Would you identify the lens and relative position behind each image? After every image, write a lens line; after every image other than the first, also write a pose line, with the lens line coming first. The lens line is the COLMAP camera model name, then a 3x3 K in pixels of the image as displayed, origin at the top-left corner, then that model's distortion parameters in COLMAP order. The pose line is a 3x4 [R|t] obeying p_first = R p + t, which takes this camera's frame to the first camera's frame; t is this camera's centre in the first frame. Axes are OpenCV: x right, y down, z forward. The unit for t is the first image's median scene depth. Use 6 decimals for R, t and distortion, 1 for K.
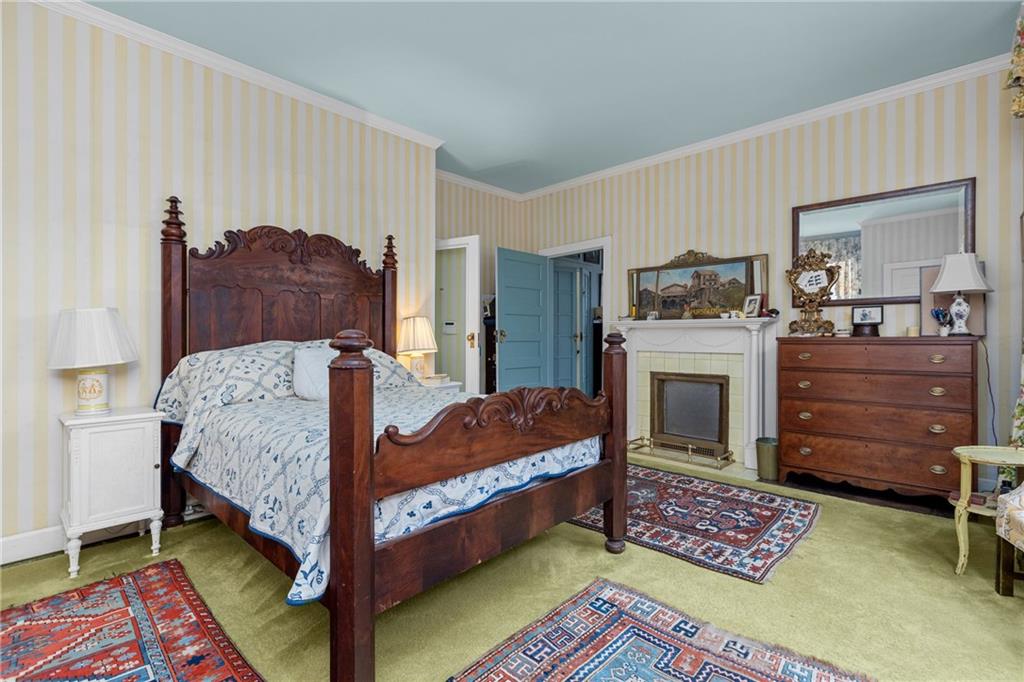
lens RADIAL K [[471.5, 0, 513.3], [0, 471.5, 338.3], [0, 0, 1]] dist [0.001048, -0.000201]
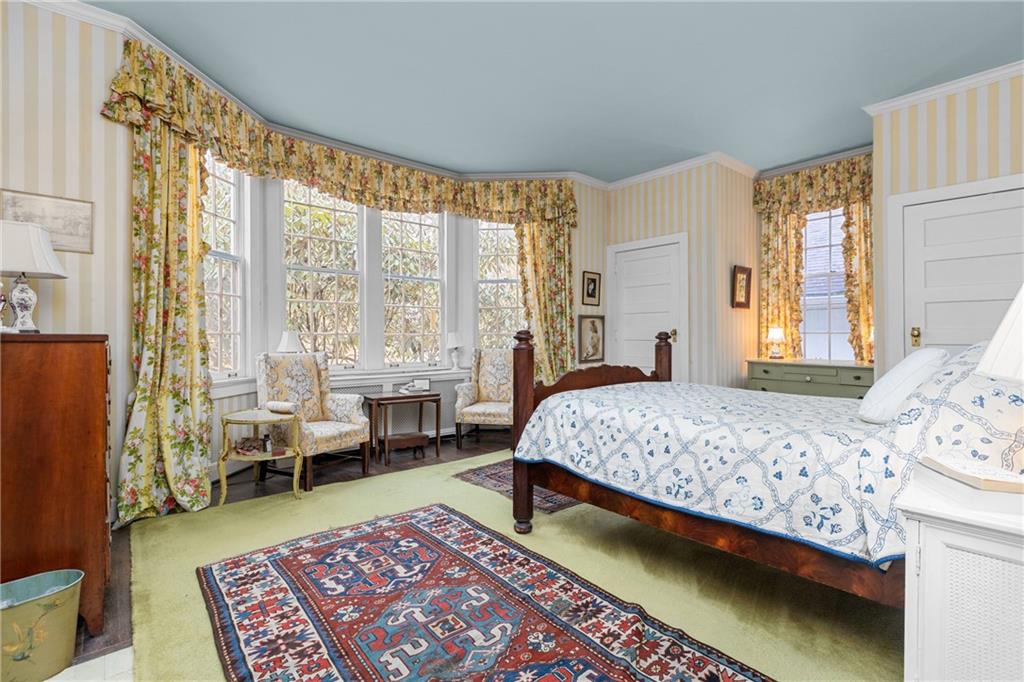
lens RADIAL K [[471.5, 0, 511.5], [0, 471.5, 336.5], [0, 0, 1]] dist [0.001048, -0.000201]
pose [[-0.994145, 0.001551, 0.108041, 0.108317], [0.002206, 0.999980, 0.005945, -0.002665], [-0.108030, 0.006149, -0.994129, 1.788878]]
